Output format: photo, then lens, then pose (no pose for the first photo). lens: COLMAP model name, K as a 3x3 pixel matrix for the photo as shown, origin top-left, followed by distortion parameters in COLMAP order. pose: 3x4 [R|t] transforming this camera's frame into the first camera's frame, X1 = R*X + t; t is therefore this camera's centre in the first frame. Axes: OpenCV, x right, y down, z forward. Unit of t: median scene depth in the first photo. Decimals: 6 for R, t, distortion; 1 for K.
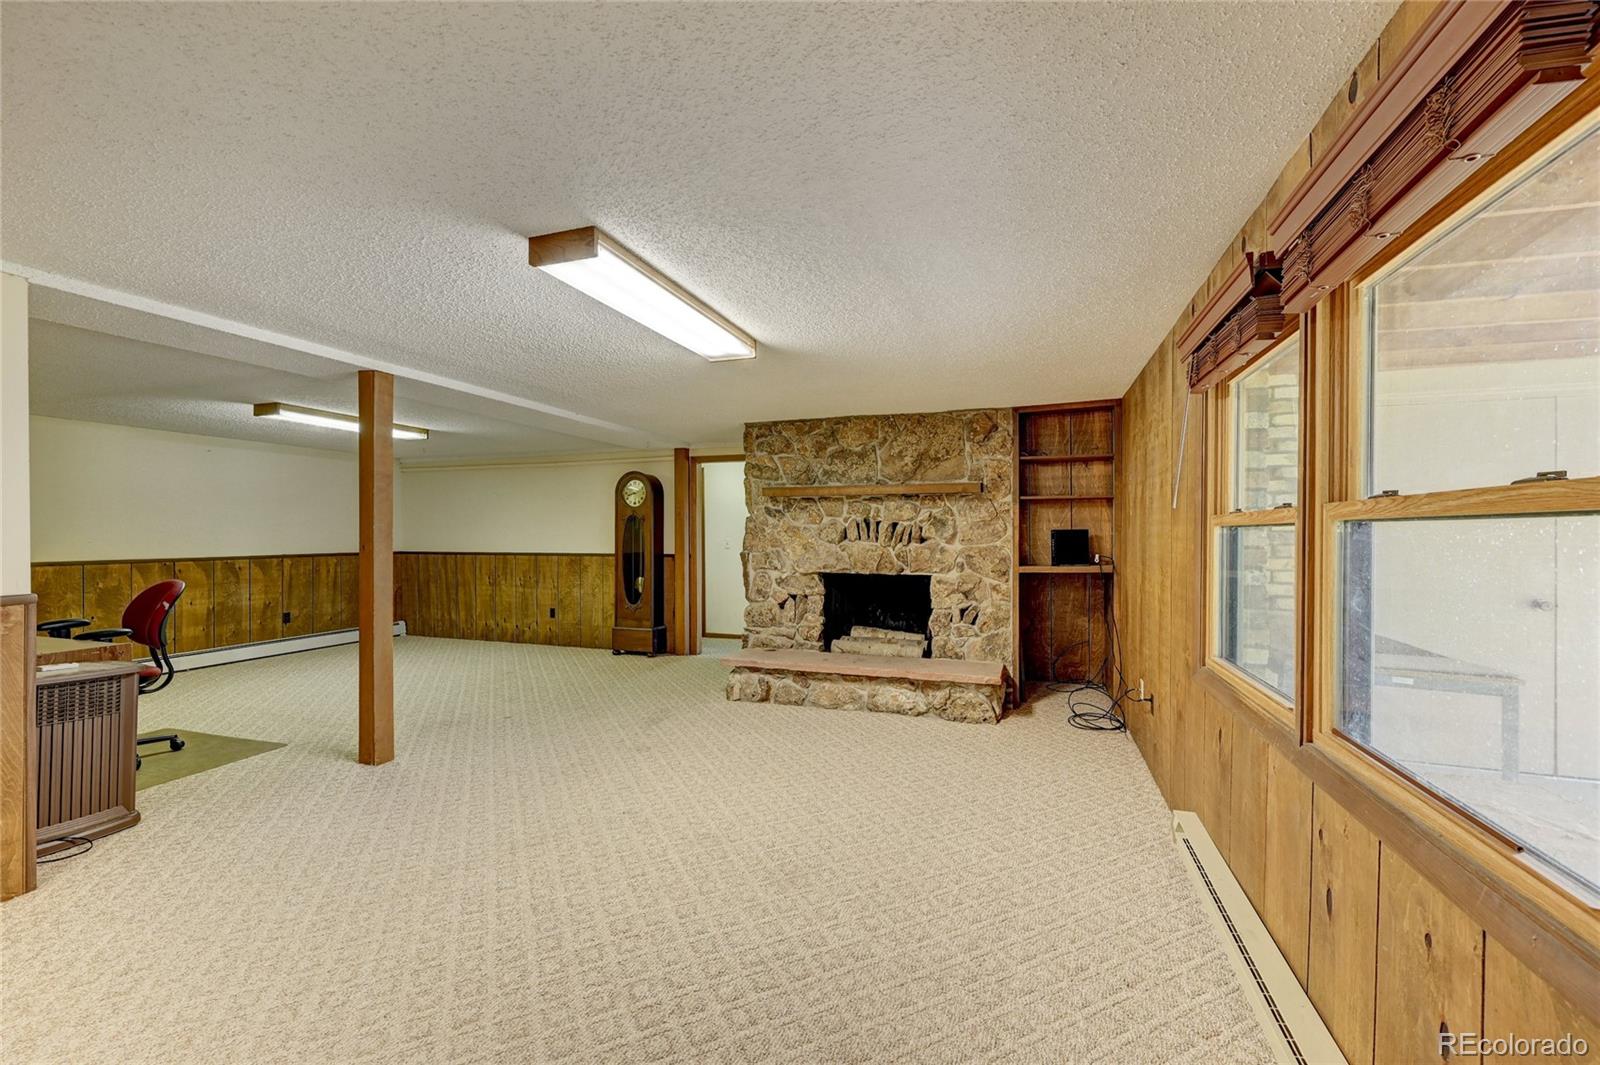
lens RADIAL K [[633.4, 0, 803.0], [0, 633.4, 535.7], [0, 0, 1]] dist [-0.001485, 0.000233]
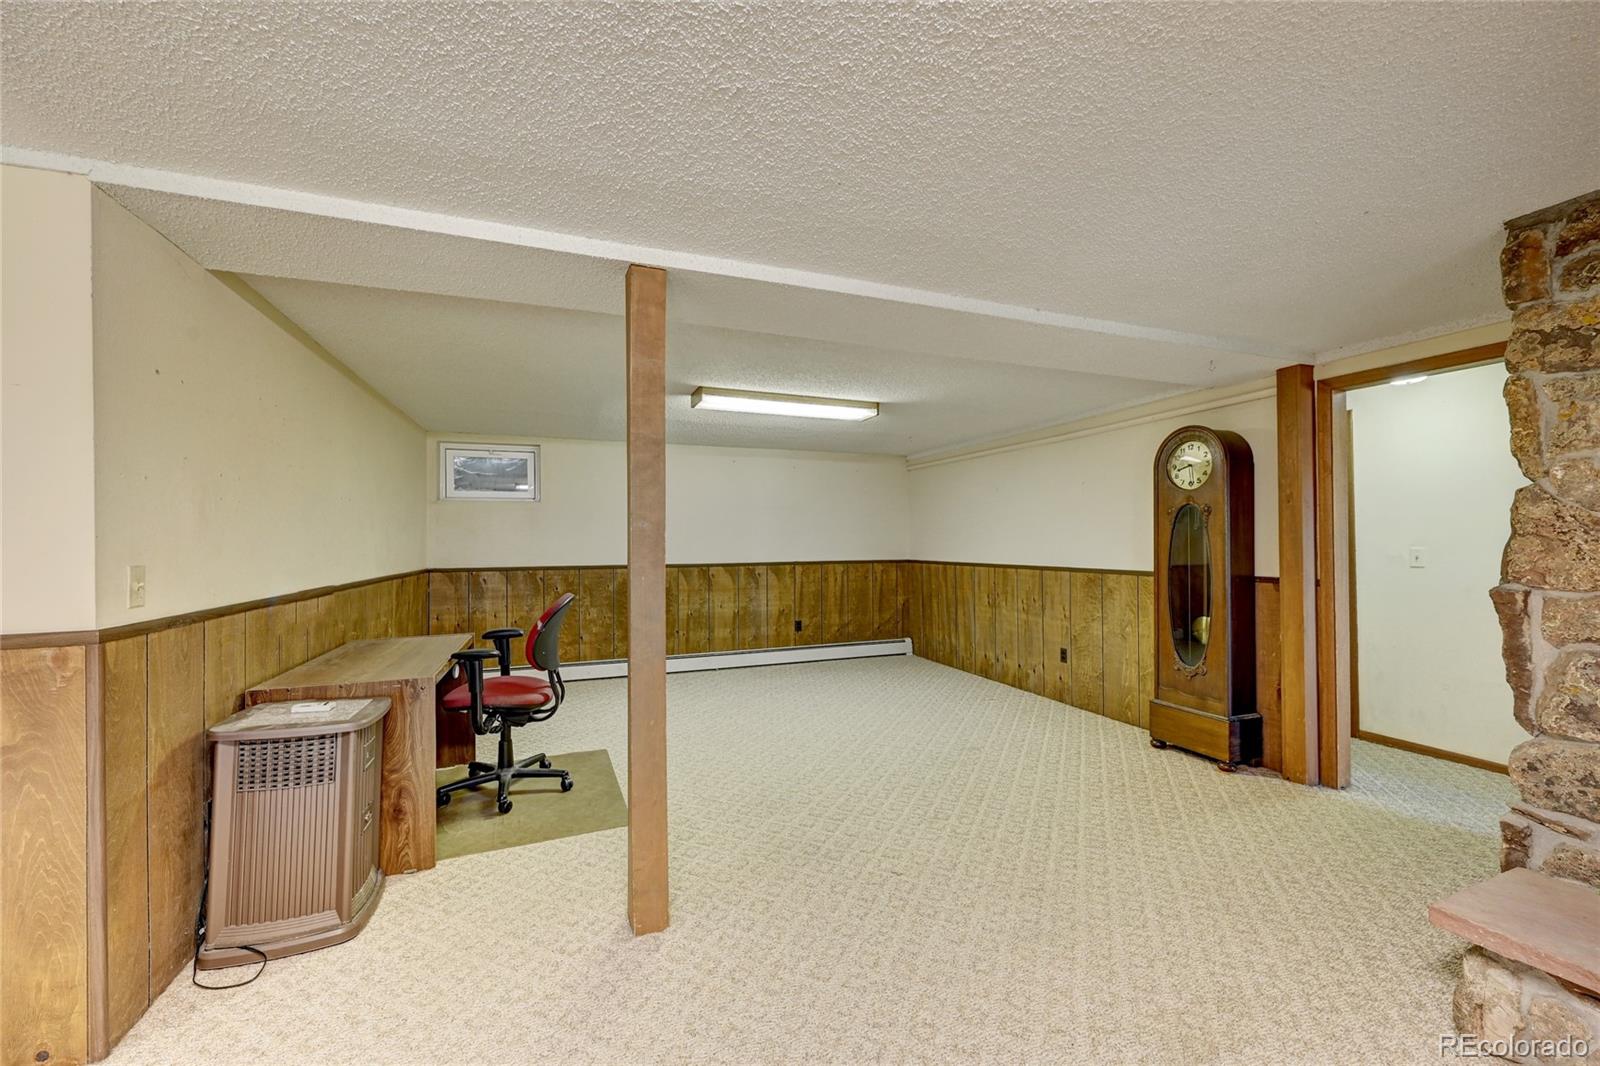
lens RADIAL K [[633.4, 0, 803.0], [0, 633.4, 536.2], [0, 0, 1]] dist [-0.001485, 0.000233]
pose [[0.648100, -0.008460, -0.761508, -0.062941], [0.002716, 0.999958, -0.008798, -0.000820], [0.761550, 0.003634, 0.648096, 0.376793]]
